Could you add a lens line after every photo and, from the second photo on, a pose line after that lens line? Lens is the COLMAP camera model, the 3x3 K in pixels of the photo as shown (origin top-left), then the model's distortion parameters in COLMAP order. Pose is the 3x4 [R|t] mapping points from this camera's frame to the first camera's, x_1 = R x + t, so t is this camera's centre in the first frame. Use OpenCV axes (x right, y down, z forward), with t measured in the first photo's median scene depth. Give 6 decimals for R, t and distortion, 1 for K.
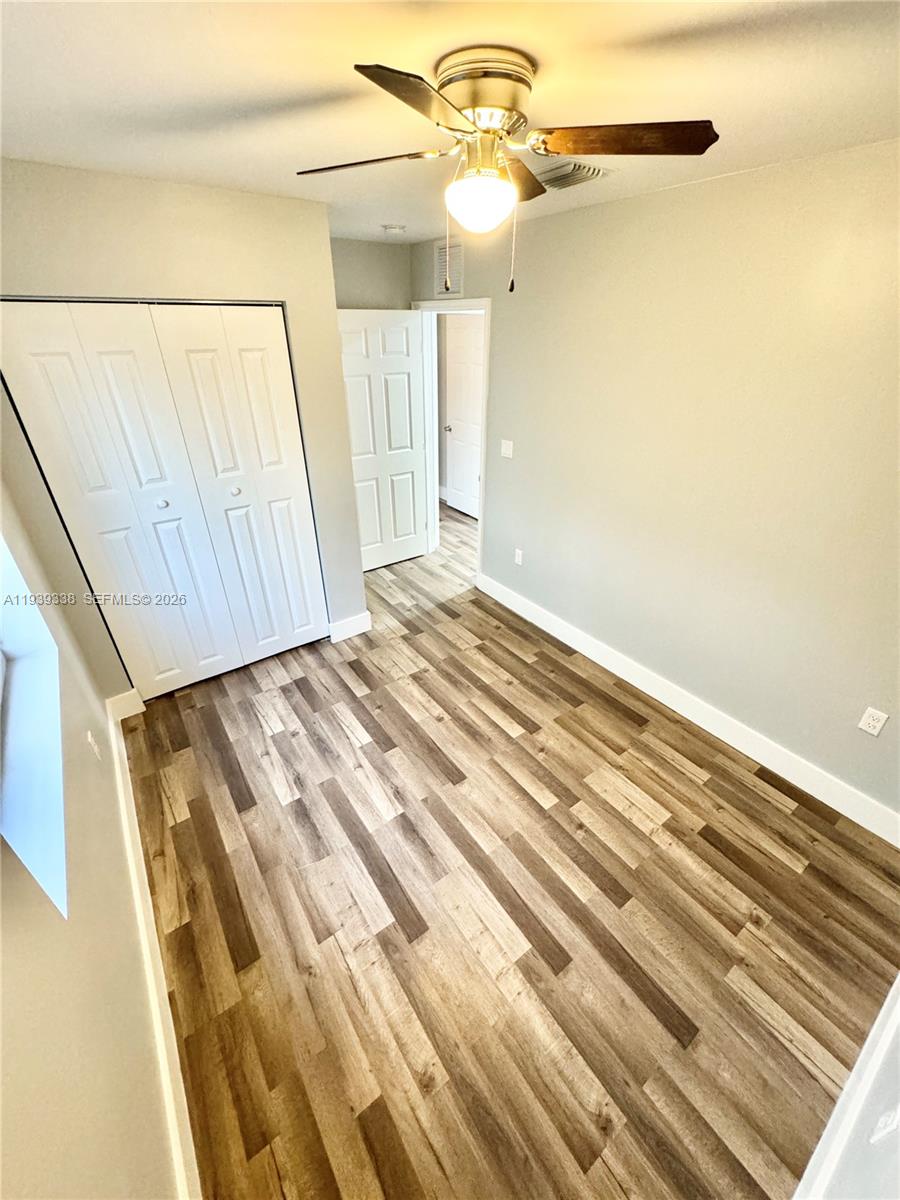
lens RADIAL K [[481.1, 0, 450.0], [0, 481.1, 600.0], [0, 0, 1]] dist [-0.000113, -0.000021]
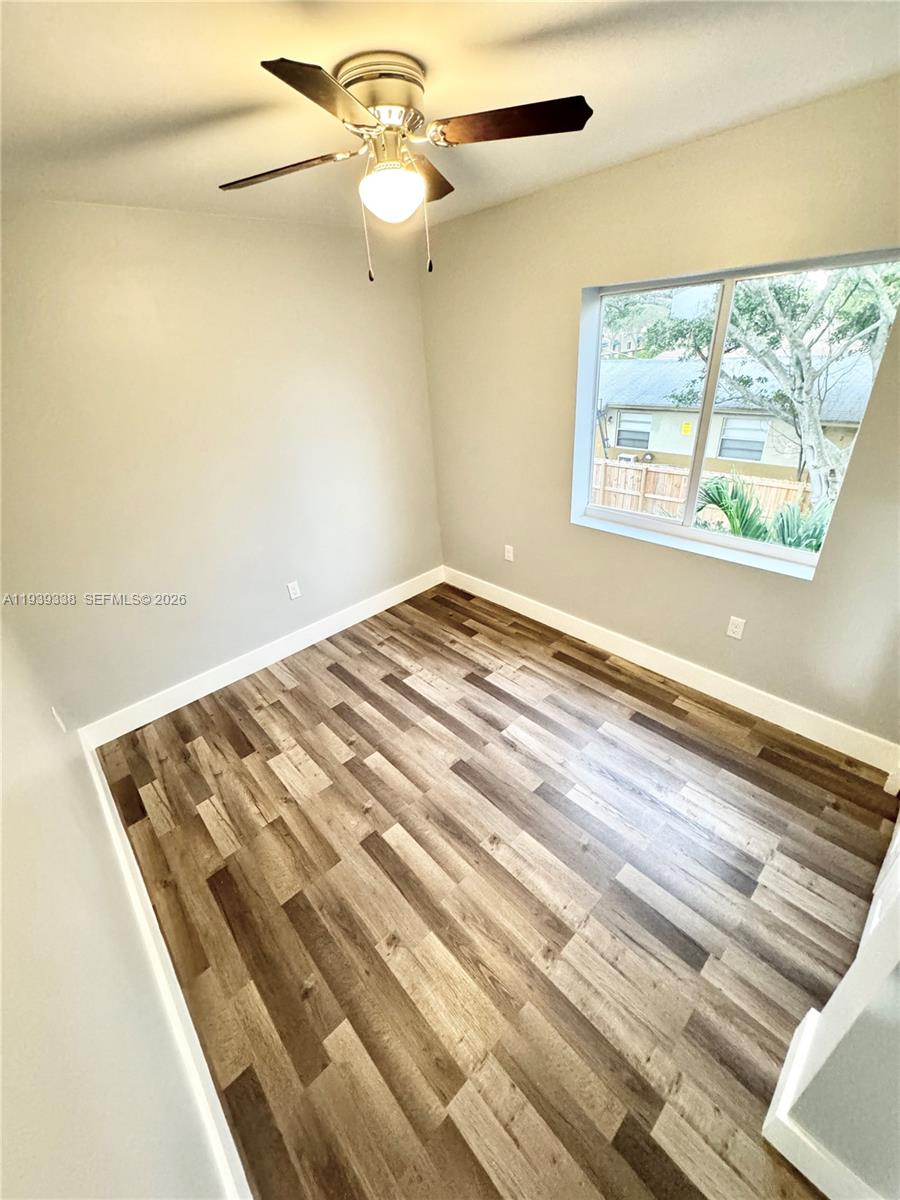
lens RADIAL K [[481.1, 0, 450.0], [0, 481.1, 600.0], [0, 0, 1]] dist [-0.000113, -0.000021]
pose [[-0.990765, 0.116239, -0.069805, 0.067351], [0.001068, 0.521503, 0.853249, -0.701315], [0.135584, 0.845294, -0.516812, 1.293215]]
